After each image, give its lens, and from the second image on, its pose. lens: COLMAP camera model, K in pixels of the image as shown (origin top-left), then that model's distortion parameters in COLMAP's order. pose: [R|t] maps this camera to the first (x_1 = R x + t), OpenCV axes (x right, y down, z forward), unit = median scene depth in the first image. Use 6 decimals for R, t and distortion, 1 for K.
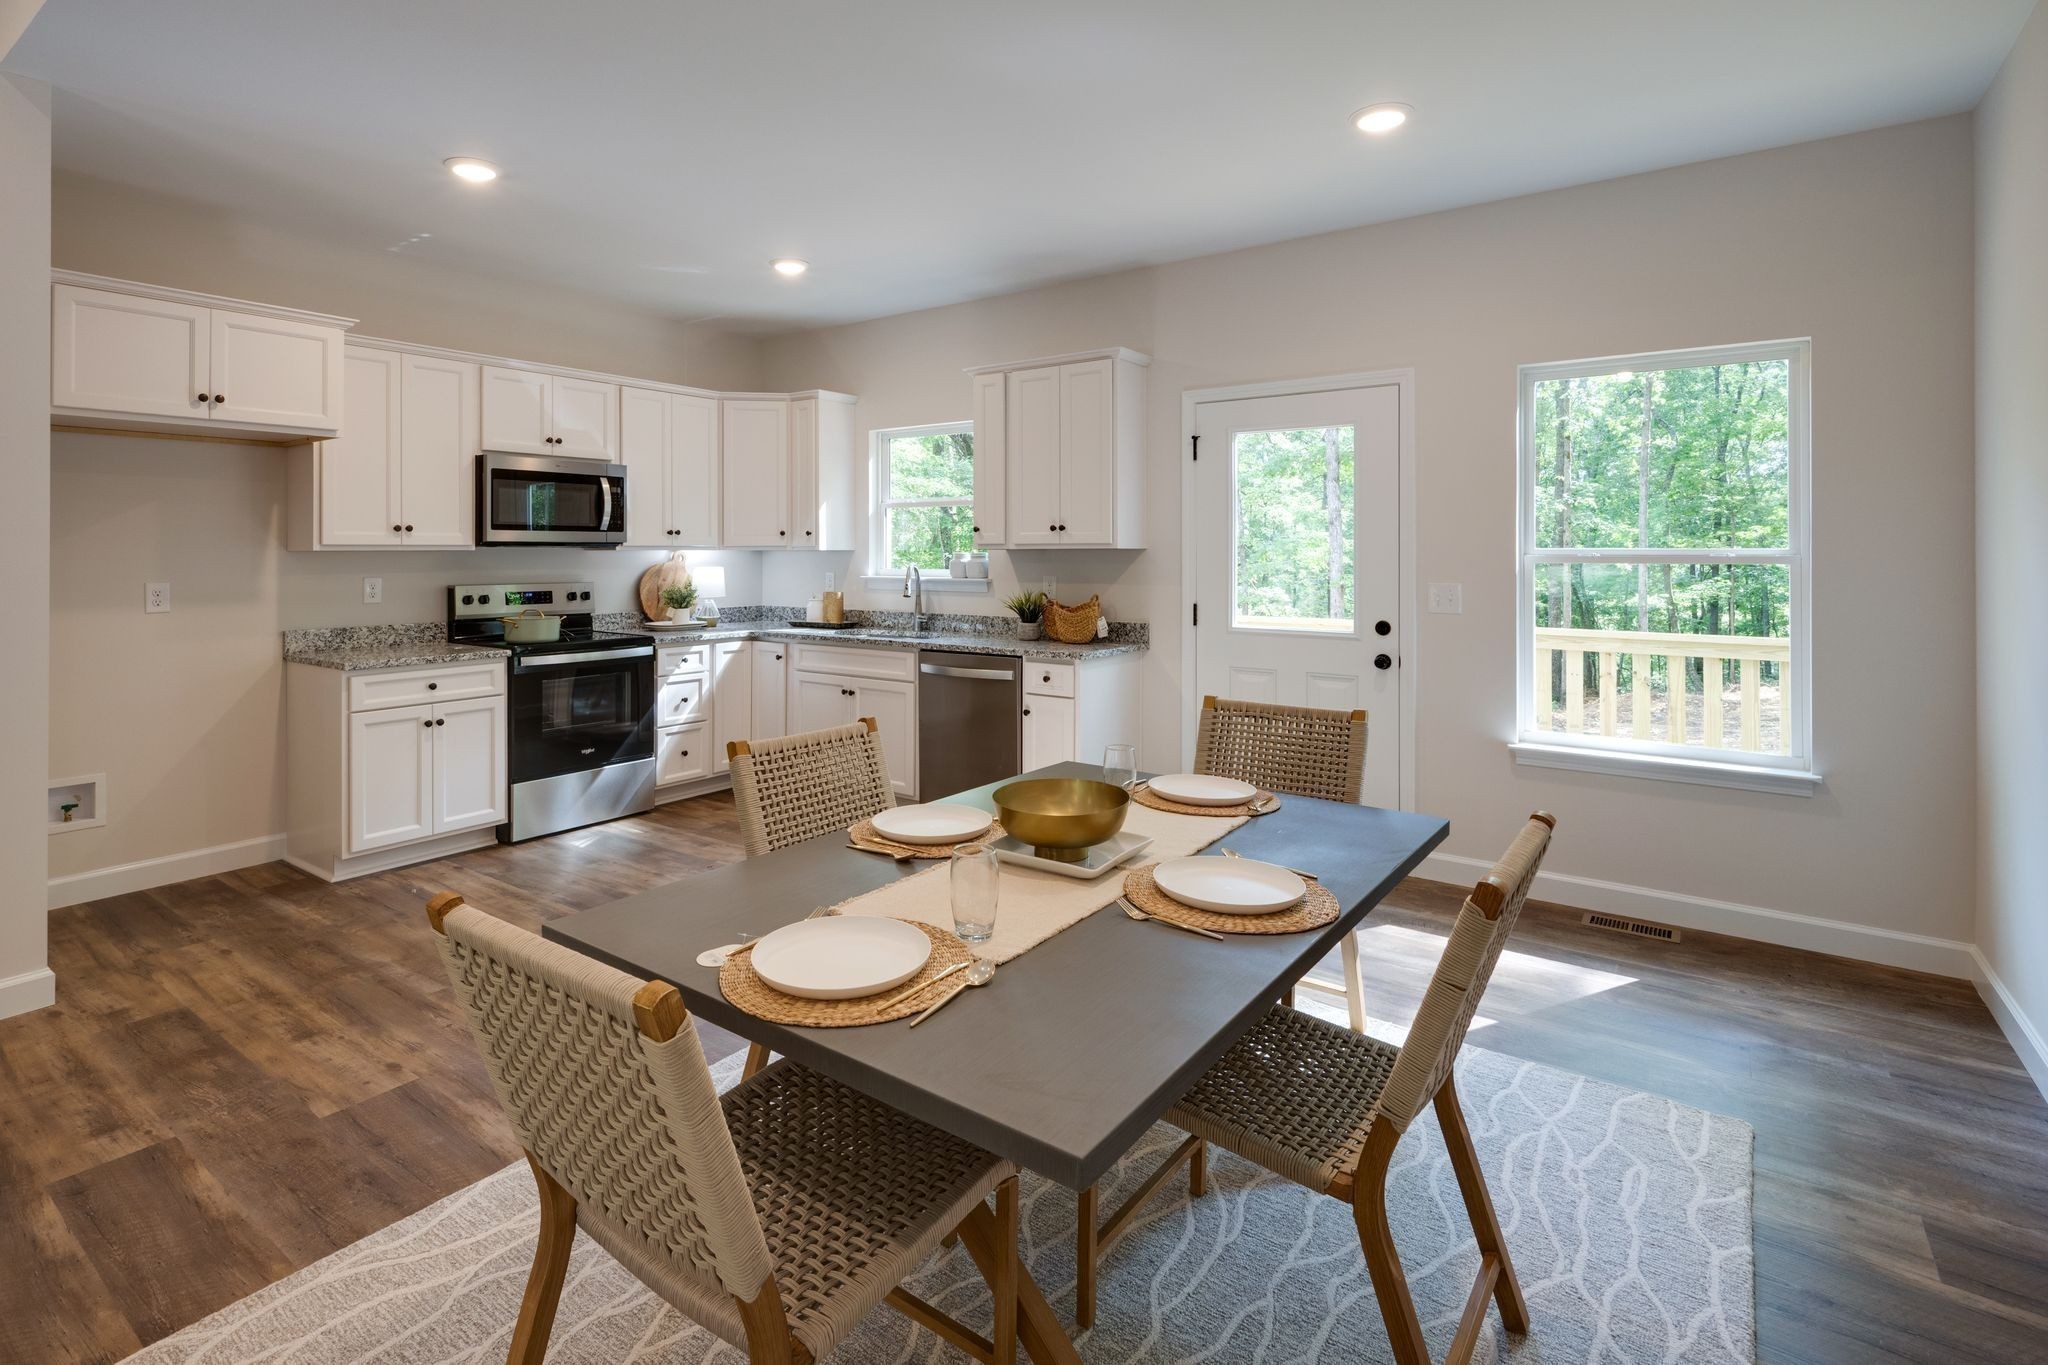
lens RADIAL K [[1001.8, 0, 970.0], [0, 1001.8, 550.0], [0, 0, 1]] dist [0.000367, -0.000378]
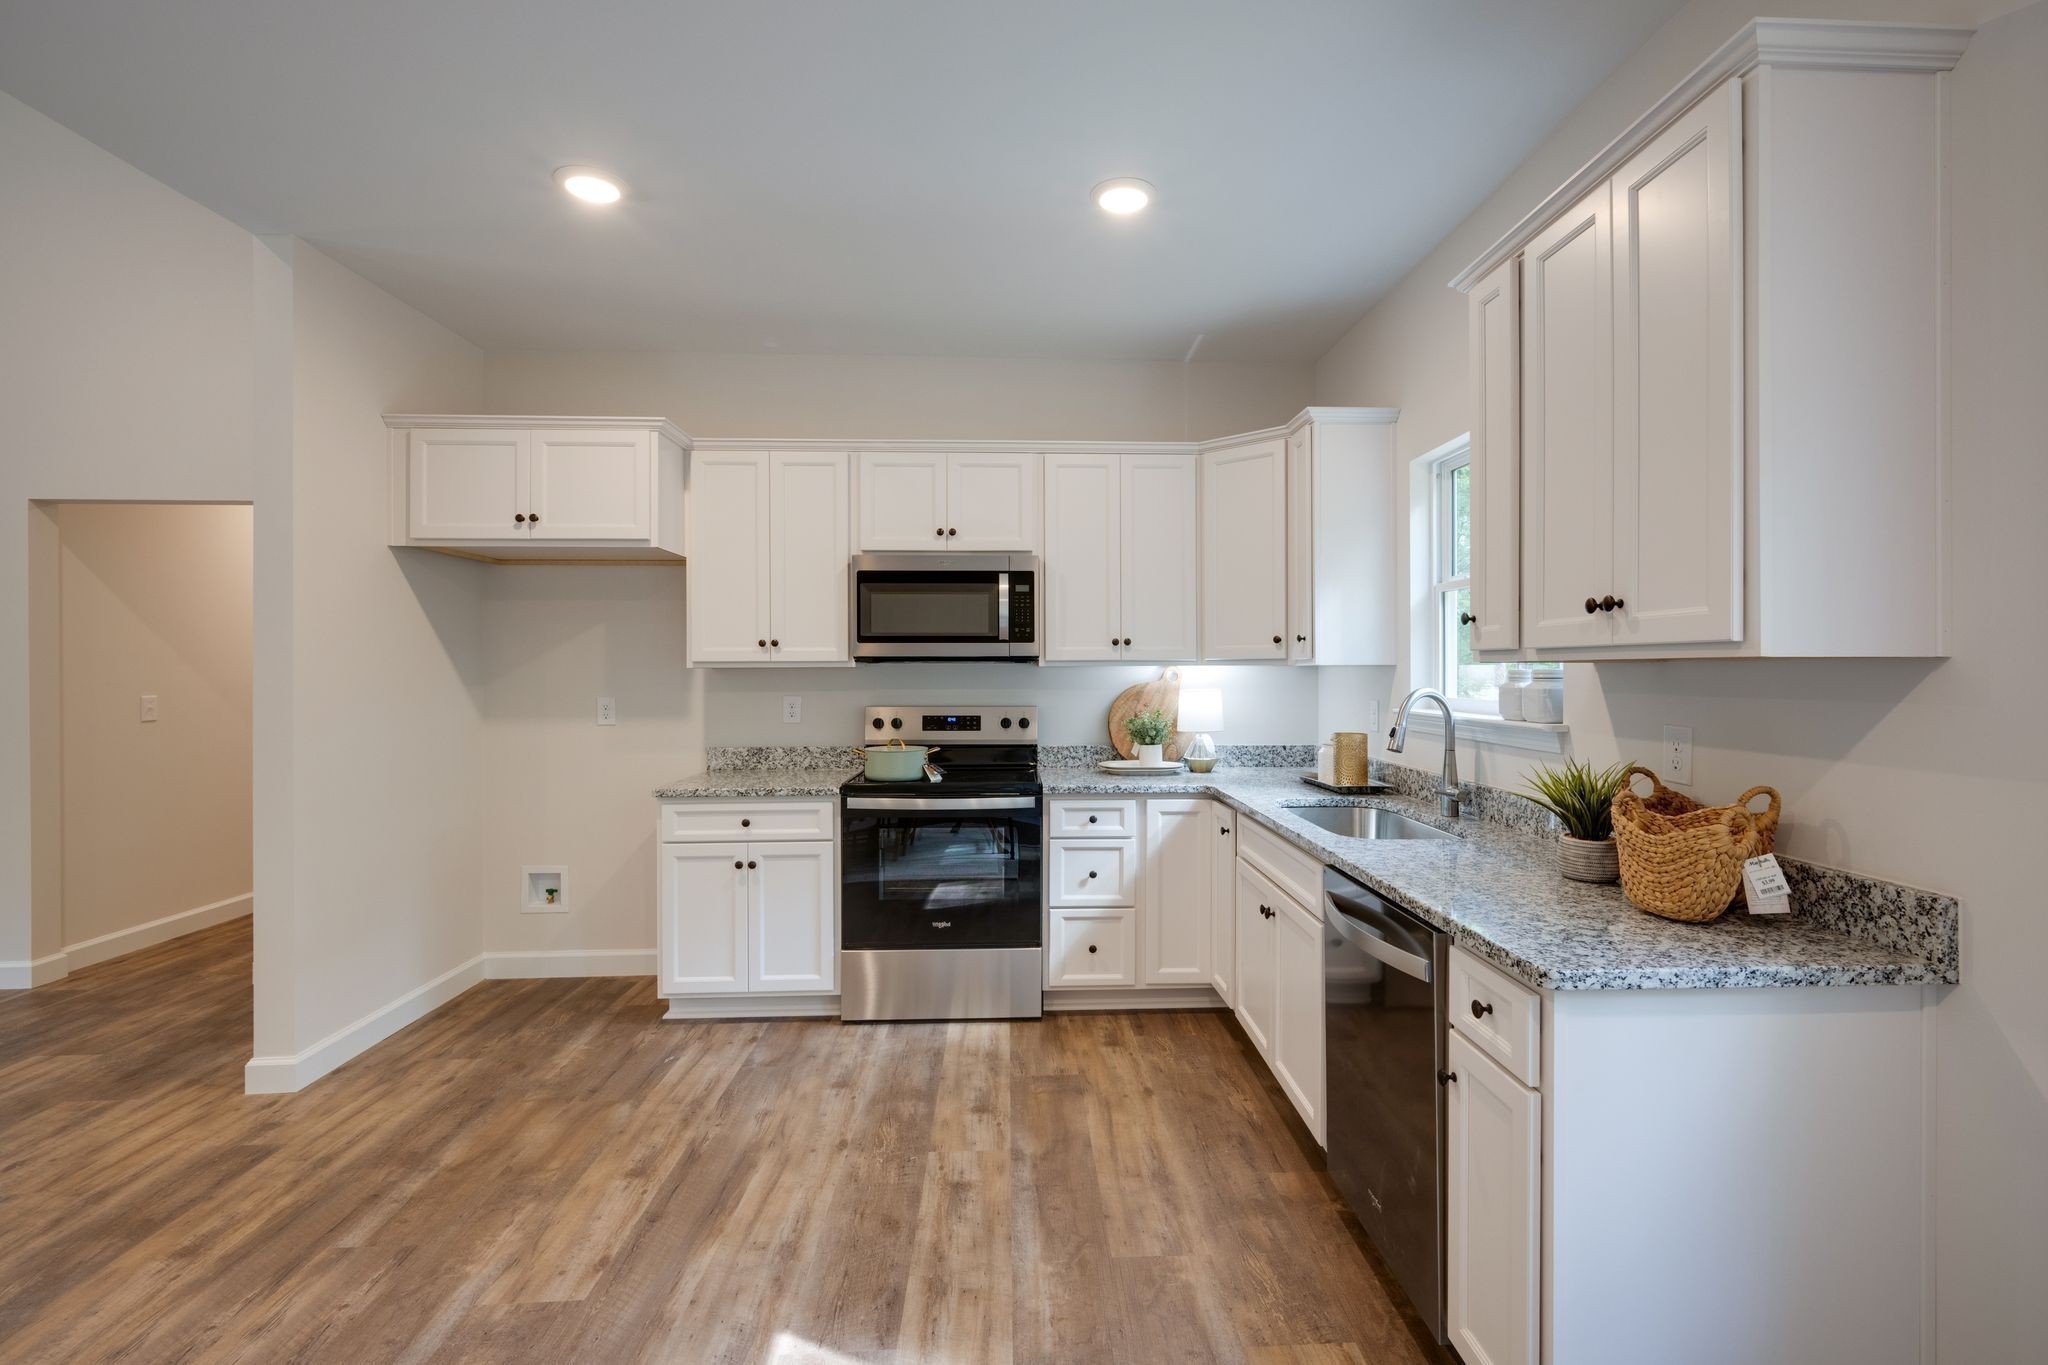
lens RADIAL K [[910.7, 0, 1054.2], [0, 910.7, 667.7], [0, 0, 1]] dist [-0.000190, -0.000321]
pose [[0.641453, -0.001460, -0.767161, 0.219641], [0.003301, 0.999994, 0.000858, 0.000770], [0.767155, -0.003083, 0.641454, 0.619197]]
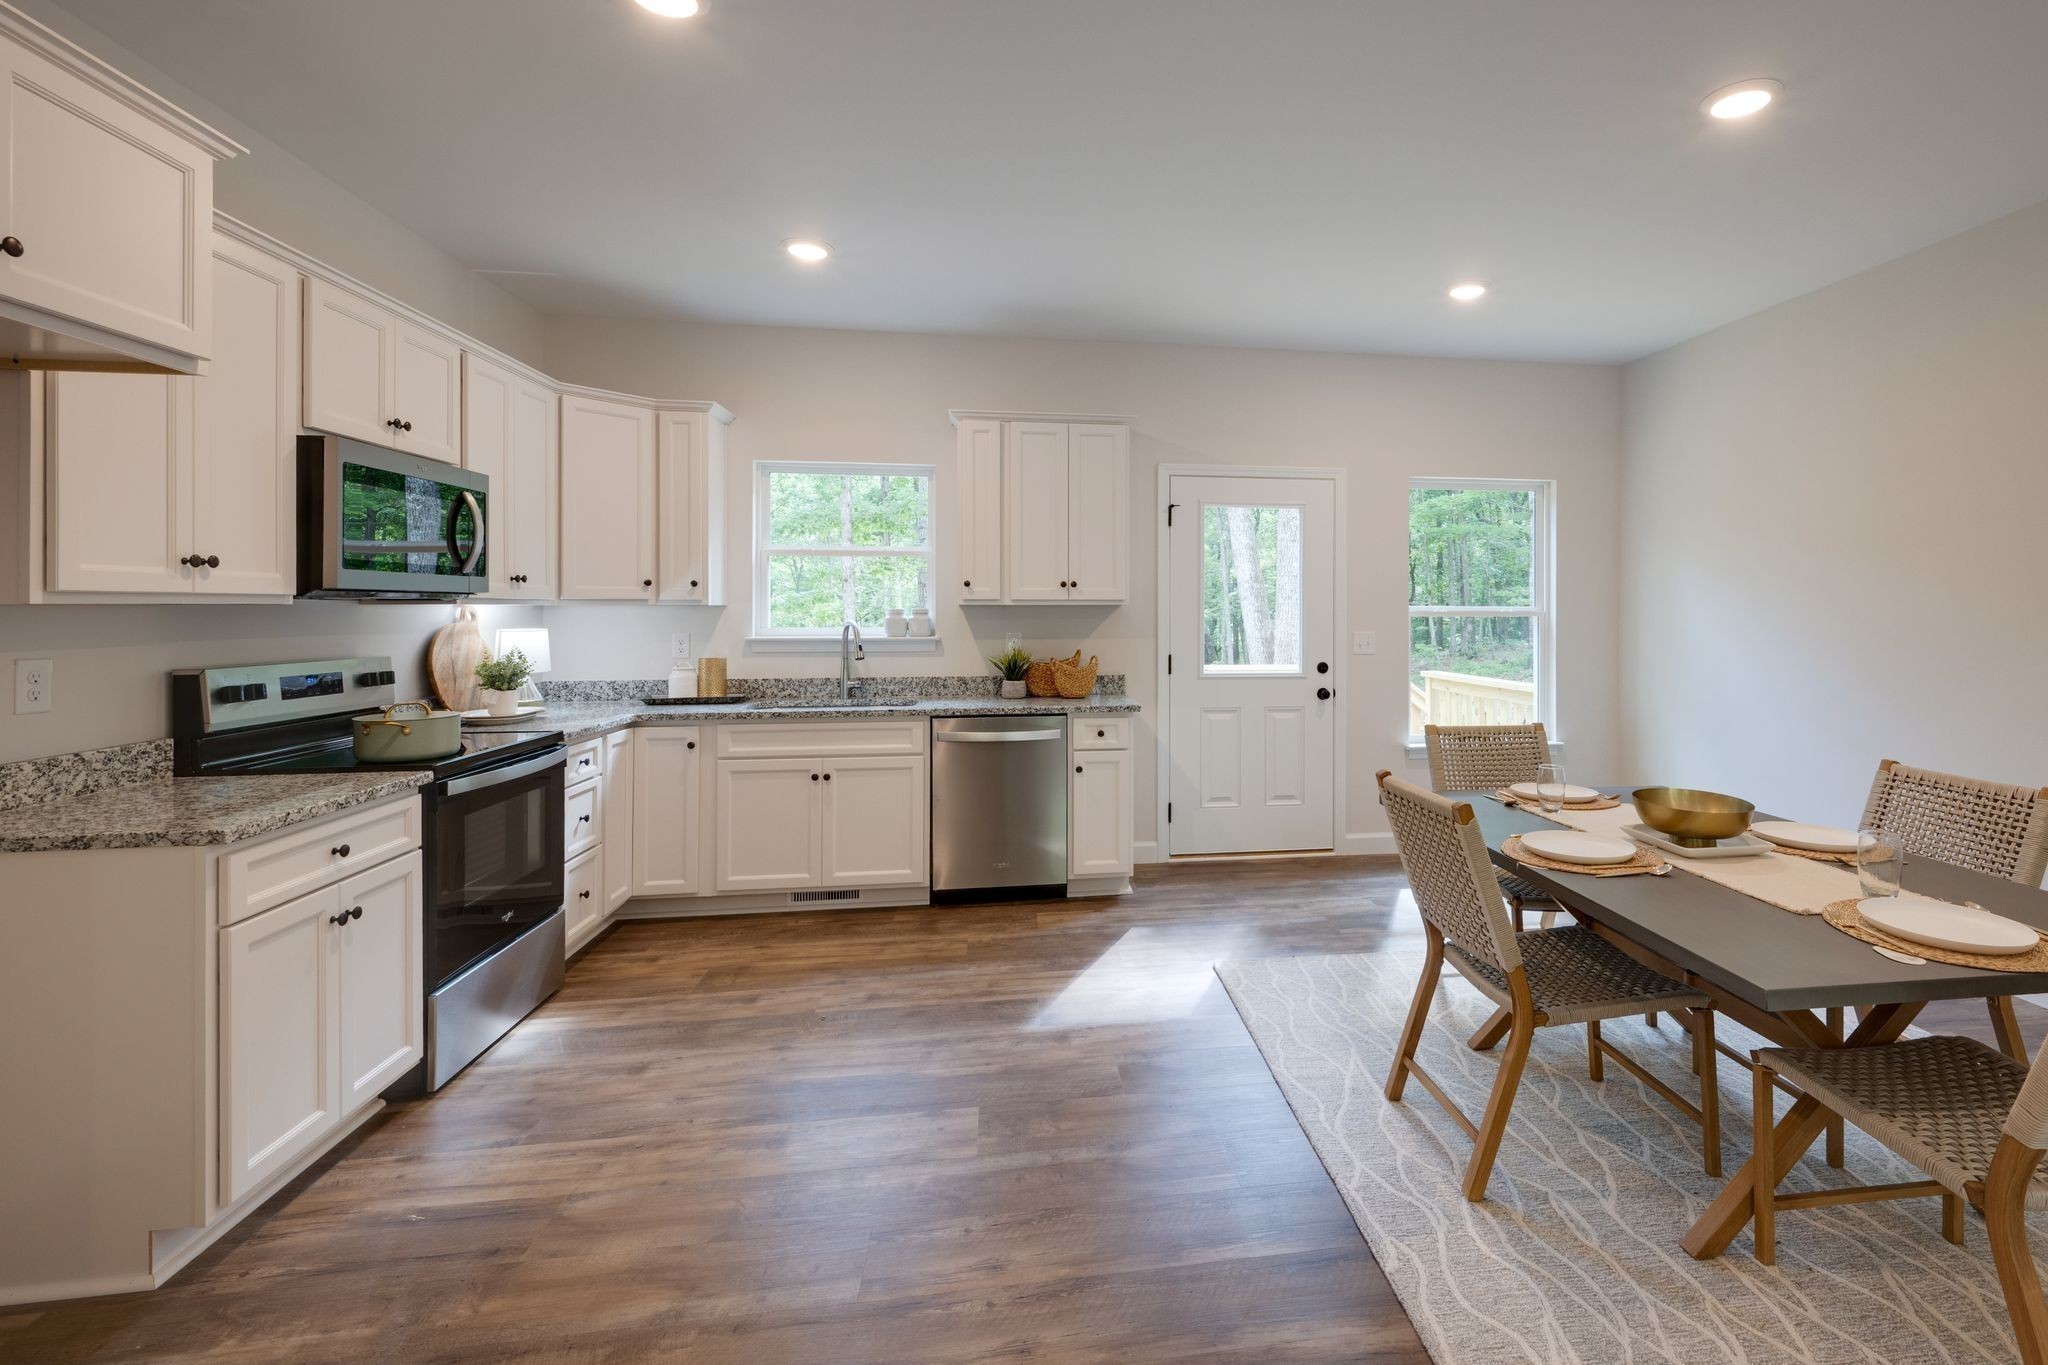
lens RADIAL K [[936.8, 0, 1159.7], [0, 936.8, 608.1], [0, 0, 1]] dist [-0.000457, 0.000079]
pose [[0.689927, 0.001184, 0.723878, -0.533031], [-0.003053, 0.999995, 0.001275, 0.000332], [-0.723873, -0.003090, 0.689927, 0.283887]]
